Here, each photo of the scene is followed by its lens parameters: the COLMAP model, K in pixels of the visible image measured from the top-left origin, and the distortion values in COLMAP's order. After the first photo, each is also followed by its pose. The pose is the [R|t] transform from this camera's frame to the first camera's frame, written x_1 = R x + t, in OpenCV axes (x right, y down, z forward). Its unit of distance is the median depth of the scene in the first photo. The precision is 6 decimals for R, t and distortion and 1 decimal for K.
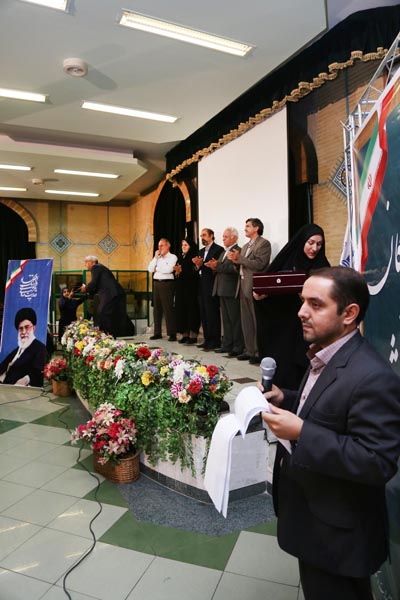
lens RADIAL K [[413.8, 0, 200.0], [0, 413.8, 300.0], [0, 0, 1]] dist [-0.129681, 0.070735]
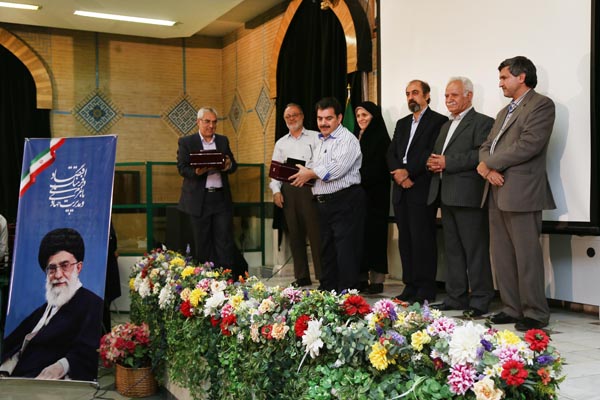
lens RADIAL K [[725.5, 0, 300.0], [0, 725.5, 200.0], [0, 0, 1]] dist [0.087806, 0.002889]
pose [[0.999953, 0.000494, 0.009722, -0.131119], [-0.000179, 0.999474, -0.032426, 0.013478], [-0.009732, 0.032422, 0.999427, 0.042762]]
